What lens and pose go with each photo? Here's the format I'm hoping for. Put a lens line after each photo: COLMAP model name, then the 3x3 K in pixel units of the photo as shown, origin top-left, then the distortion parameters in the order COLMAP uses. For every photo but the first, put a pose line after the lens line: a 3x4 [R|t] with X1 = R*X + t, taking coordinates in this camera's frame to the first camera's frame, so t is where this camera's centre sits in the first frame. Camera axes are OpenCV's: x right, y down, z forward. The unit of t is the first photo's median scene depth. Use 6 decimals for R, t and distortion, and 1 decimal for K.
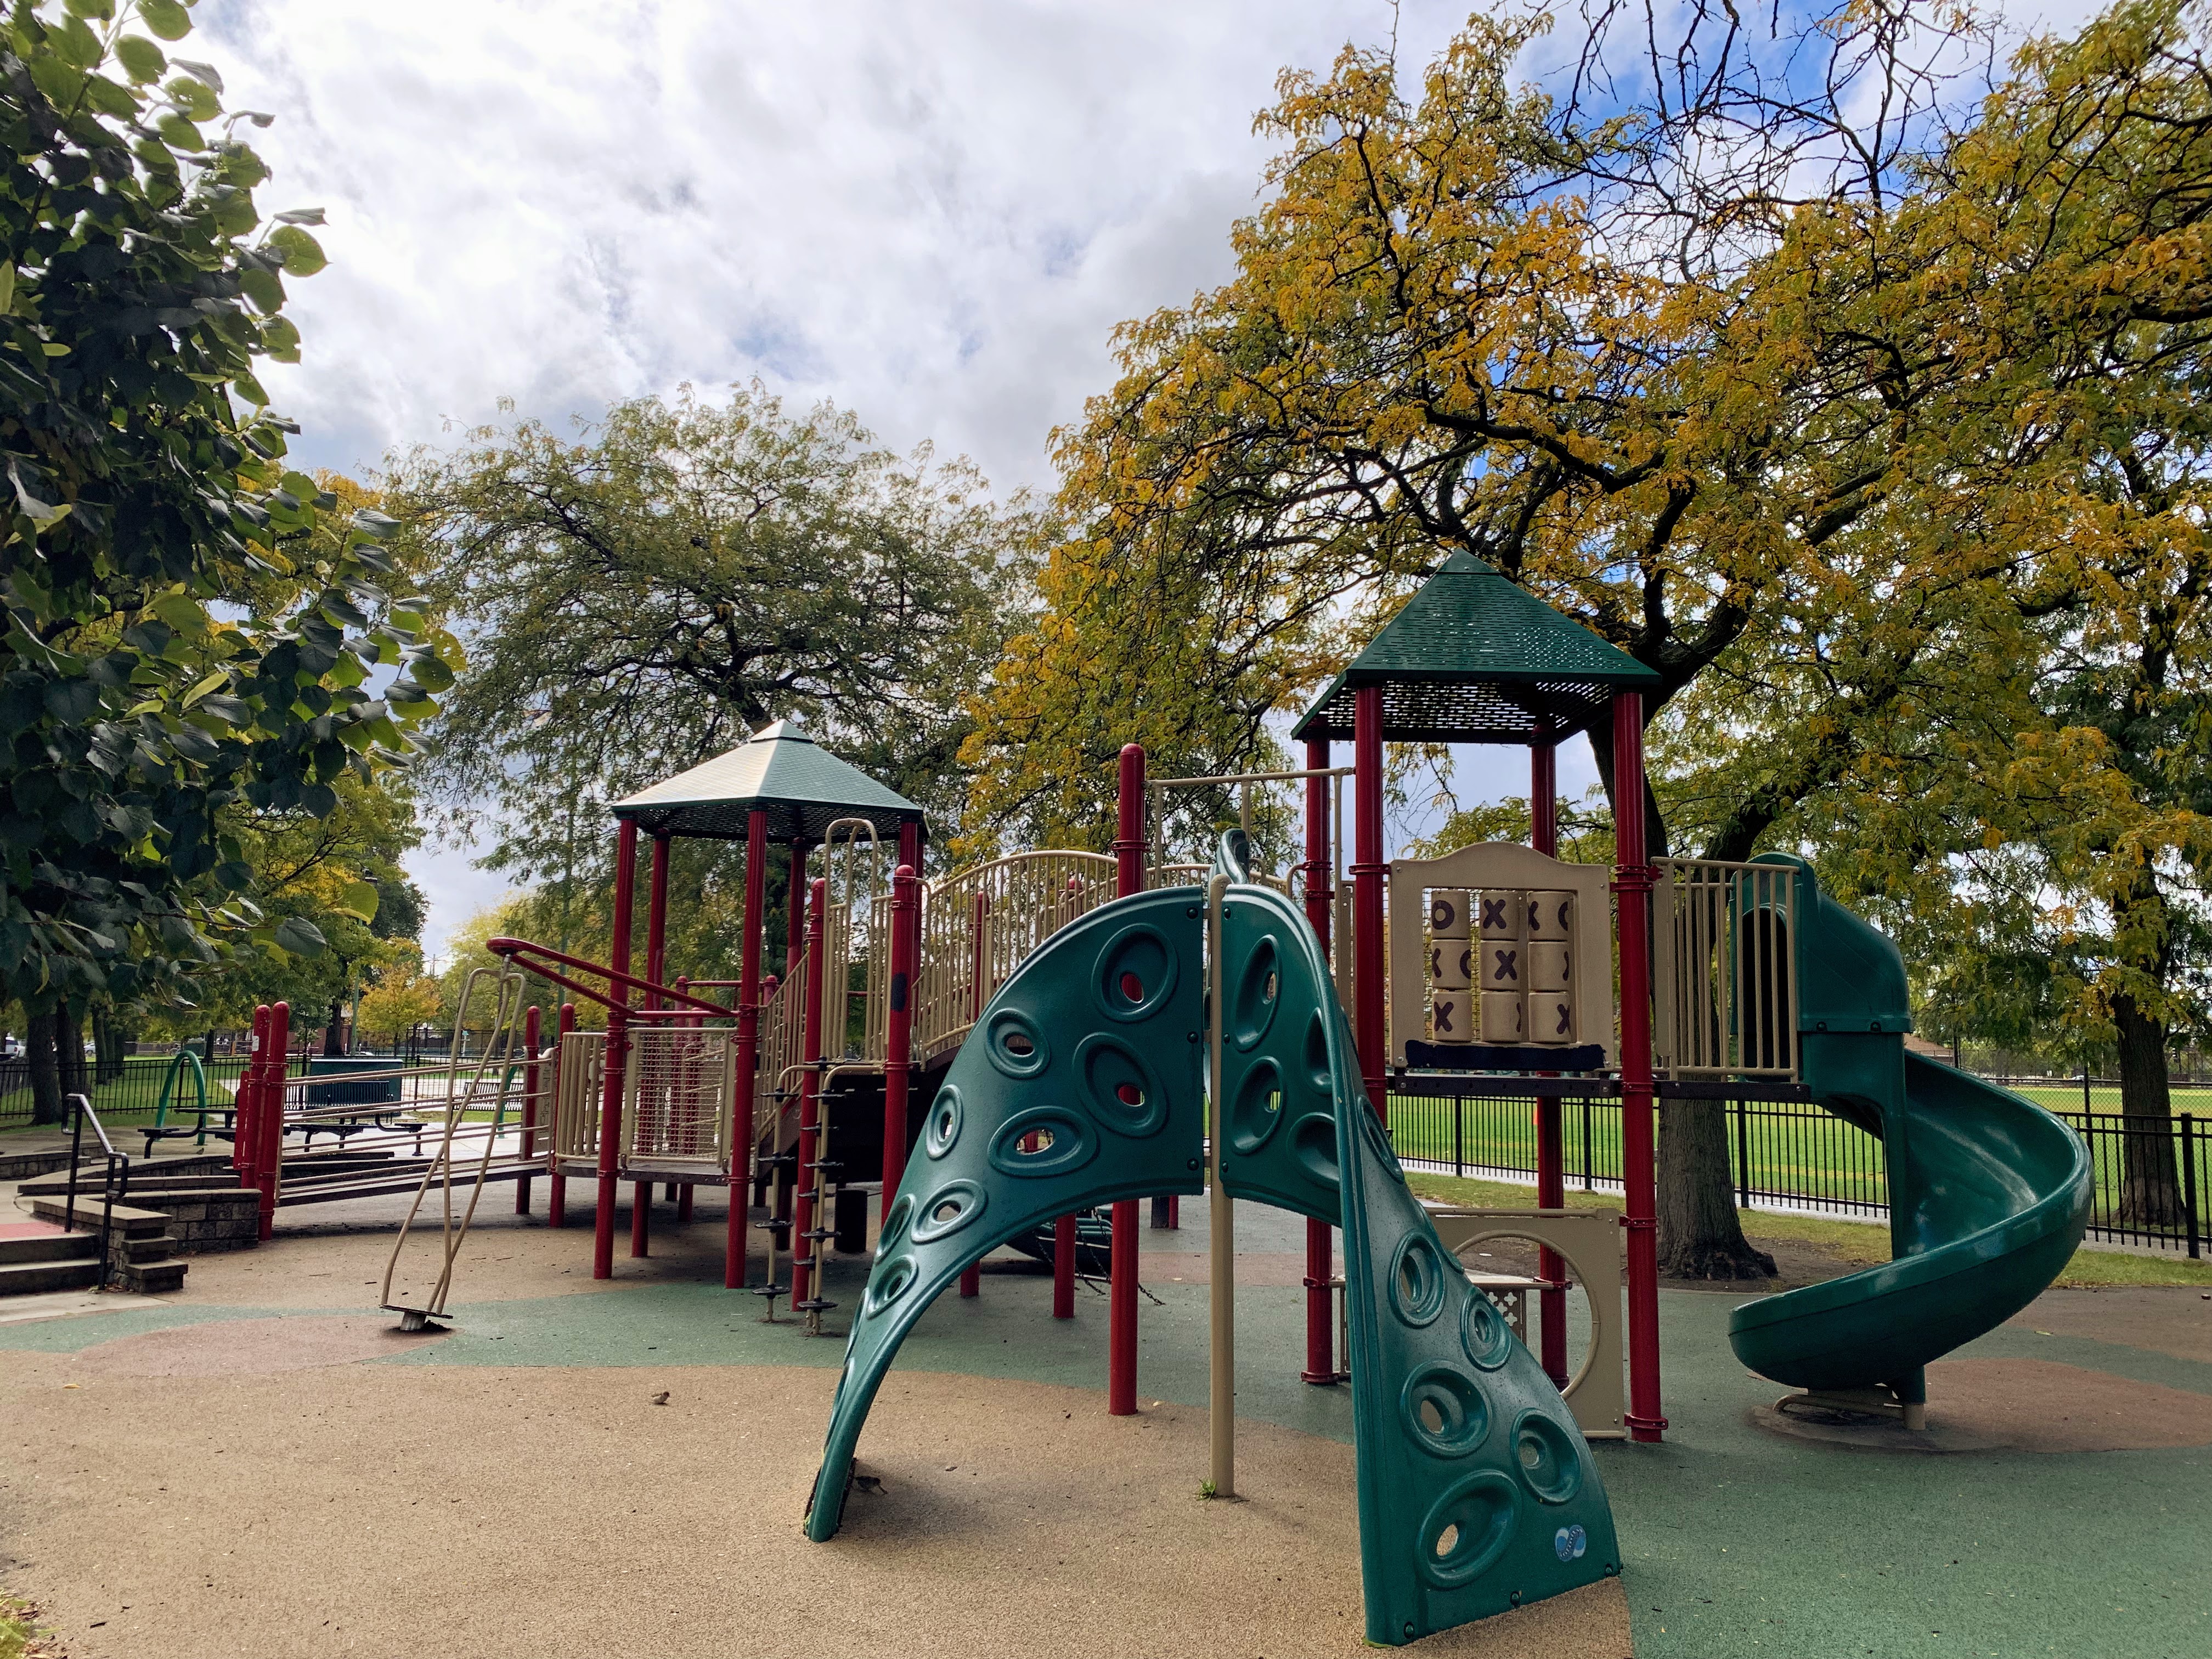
lens RADIAL K [[1708.4, 0, 1109.2], [0, 1708.4, 845.0], [0, 0, 1]] dist [0.017574, -0.004578]
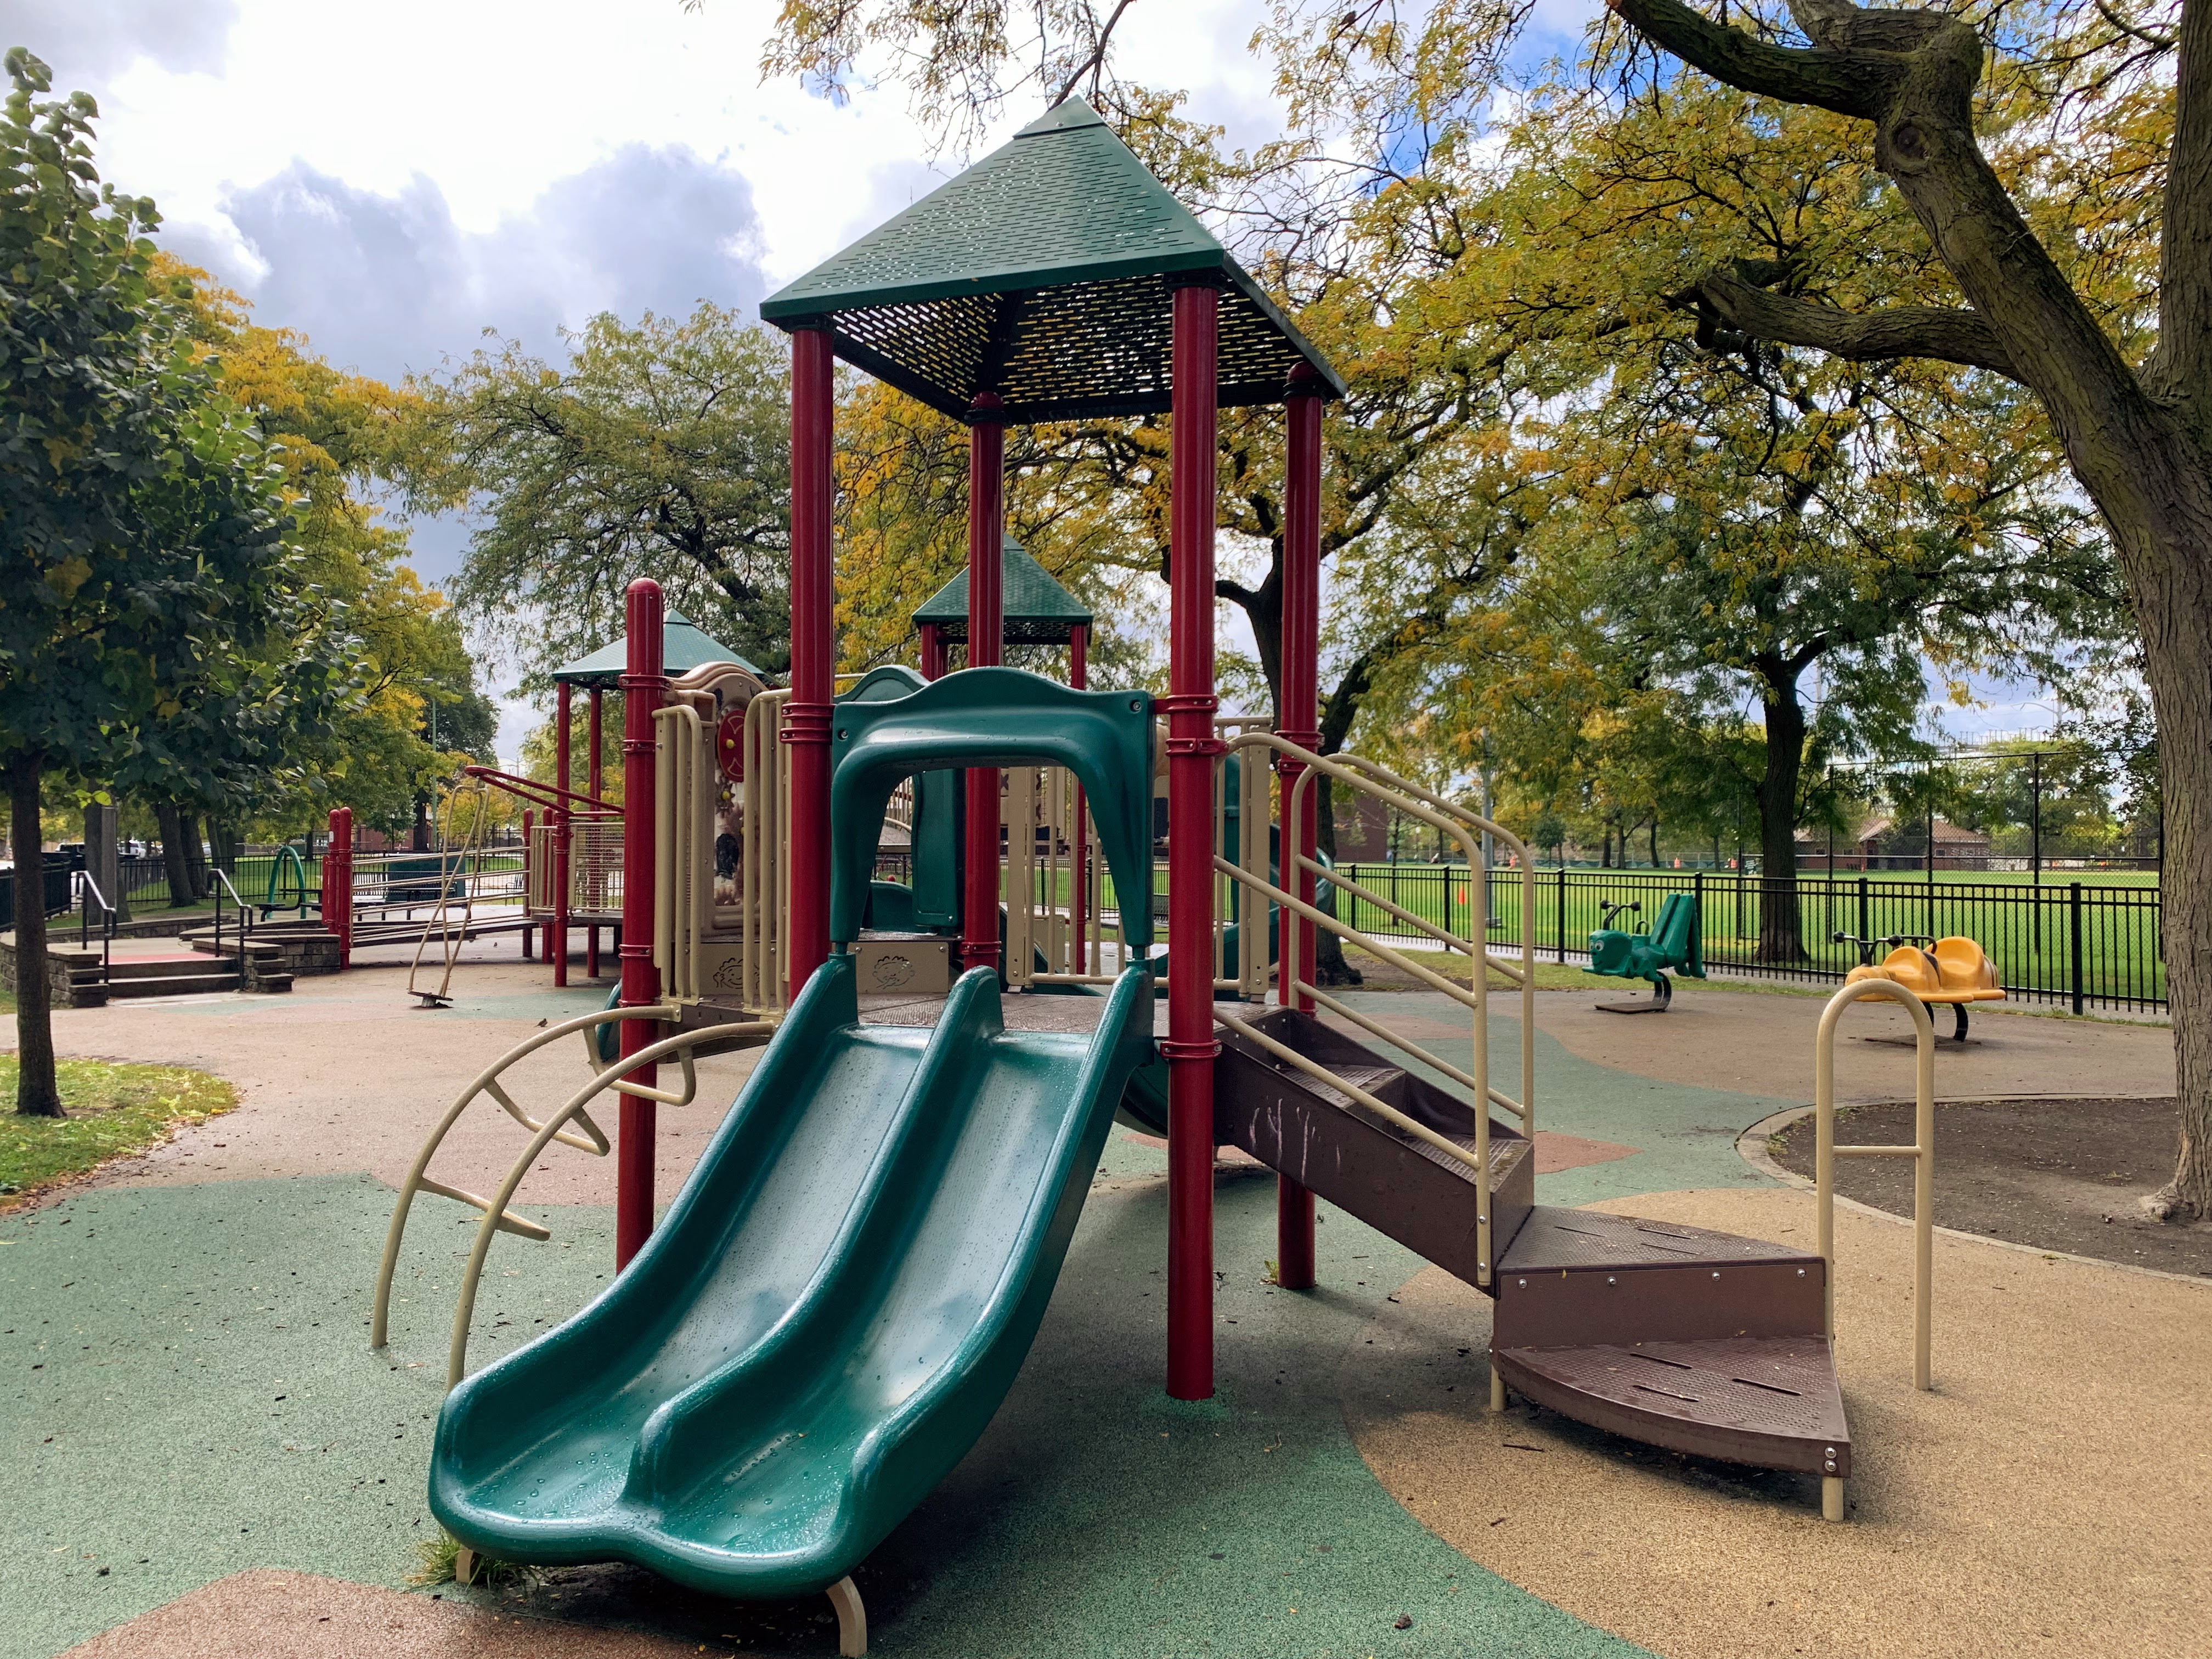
lens RADIAL K [[1708.4, 0, 1100.3], [0, 1708.4, 821.5], [0, 0, 1]] dist [0.017574, -0.004578]
pose [[0.998722, -0.013628, -0.048672, 0.147489], [0.018756, 0.994136, 0.106502, -0.025794], [0.046936, -0.107279, 0.993120, -0.269382]]
